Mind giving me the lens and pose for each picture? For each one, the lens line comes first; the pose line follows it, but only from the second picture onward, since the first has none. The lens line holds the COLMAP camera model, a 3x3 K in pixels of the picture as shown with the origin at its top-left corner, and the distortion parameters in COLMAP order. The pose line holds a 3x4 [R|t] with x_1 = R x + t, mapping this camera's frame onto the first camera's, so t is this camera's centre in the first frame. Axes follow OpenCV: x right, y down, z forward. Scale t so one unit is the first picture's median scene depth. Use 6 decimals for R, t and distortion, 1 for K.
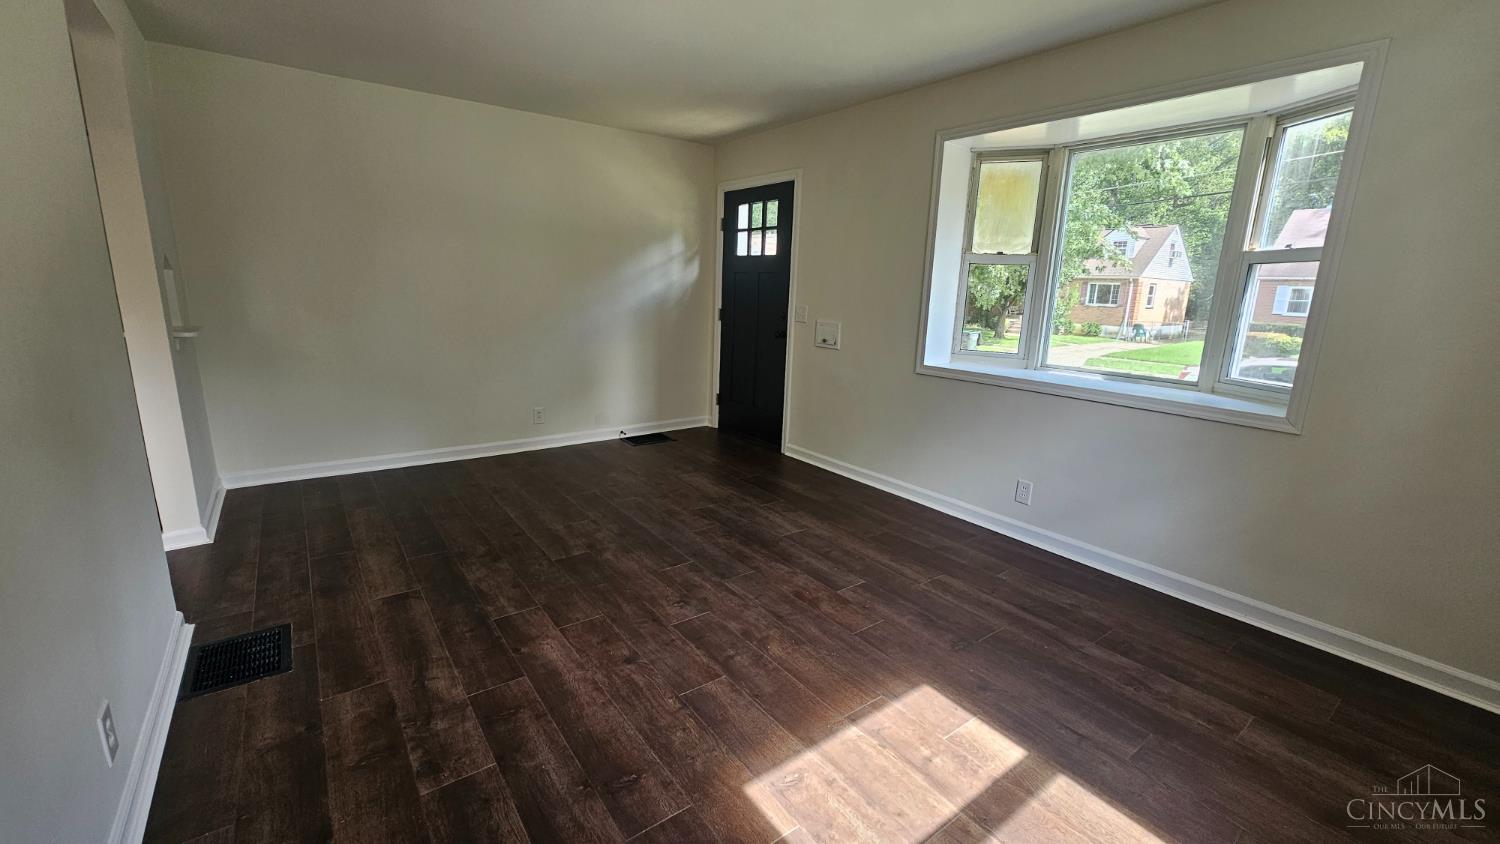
lens RADIAL K [[611.4, 0, 757.8], [0, 611.4, 419.1], [0, 0, 1]] dist [0.000538, -0.000142]
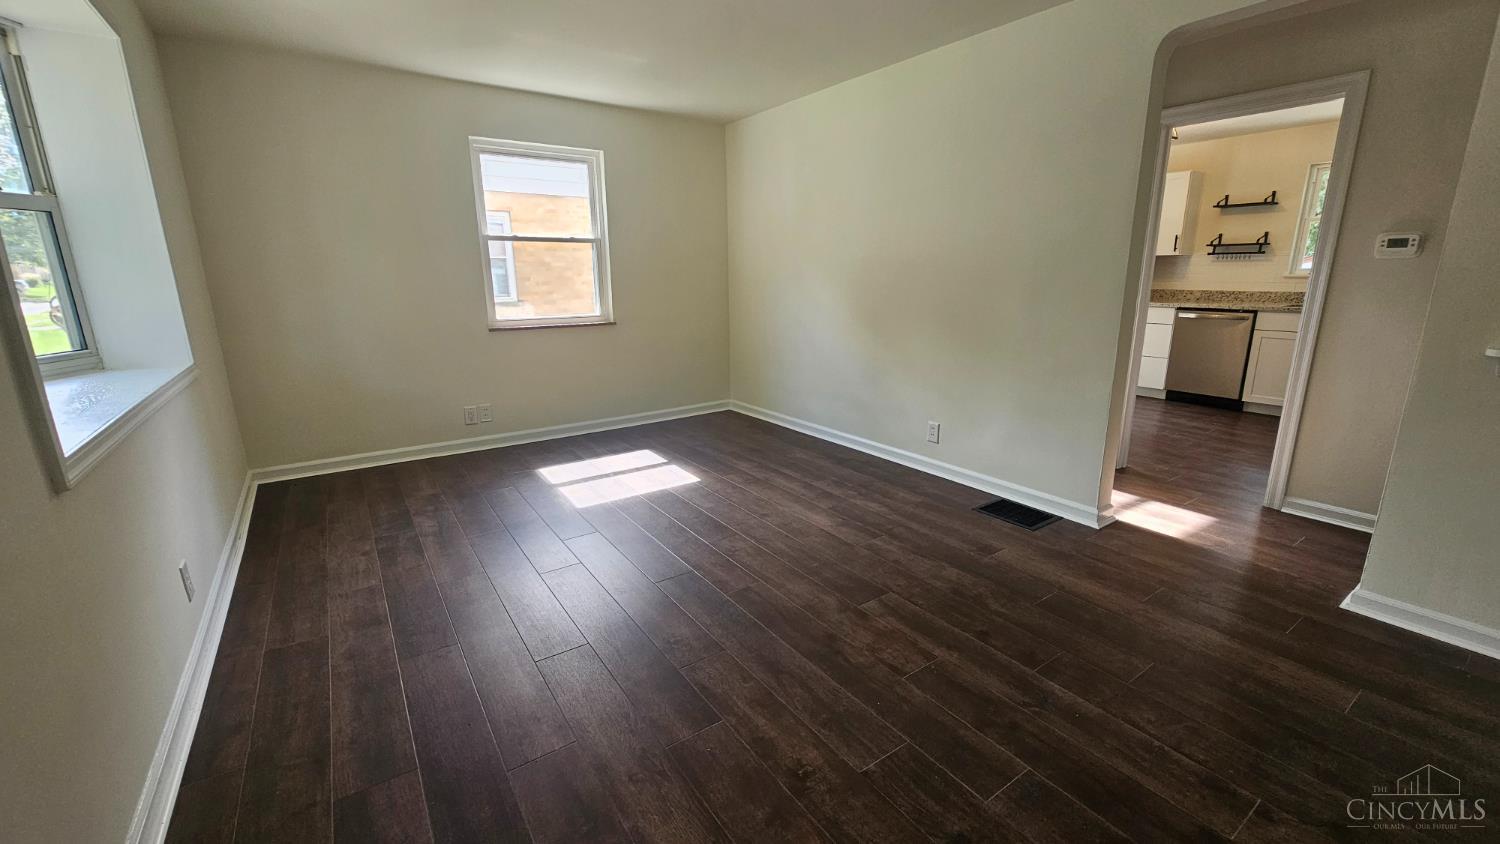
lens RADIAL K [[611.4, 0, 757.8], [0, 611.4, 419.1], [0, 0, 1]] dist [0.000538, -0.000142]
pose [[-0.998964, -0.034447, 0.029729, -0.185597], [-0.017899, 0.898179, 0.439265, -0.380307], [-0.041833, 0.438278, -0.897866, 1.808445]]
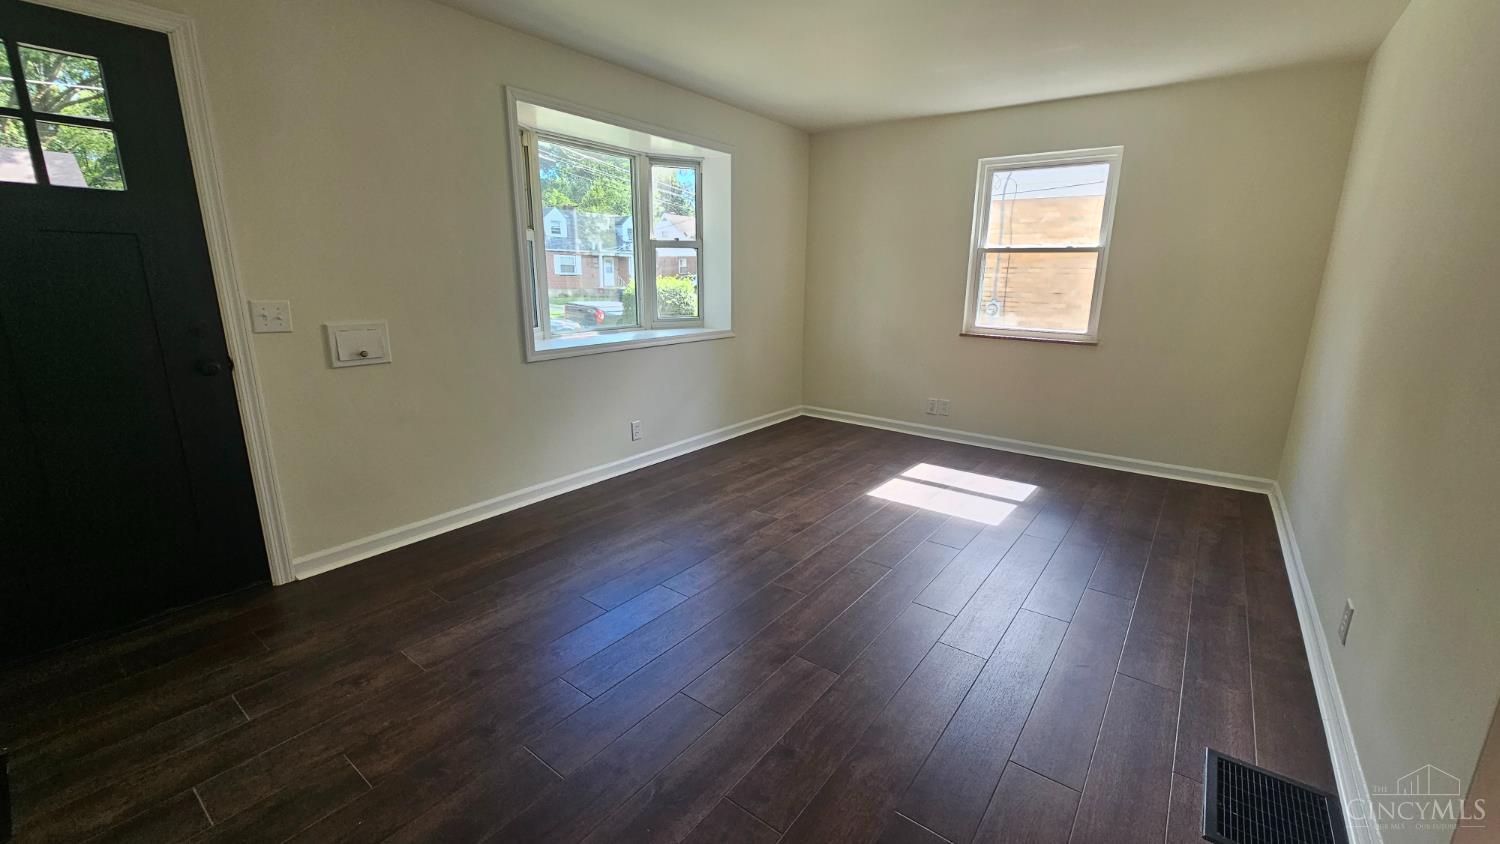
lens RADIAL K [[611.4, 0, 757.8], [0, 611.4, 419.1], [0, 0, 1]] dist [0.000538, -0.000142]
pose [[-0.274718, -0.262134, 0.925103, -0.965837], [0.184057, 0.929993, 0.318176, -0.312960], [-0.943744, 0.257681, -0.207238, 1.265747]]
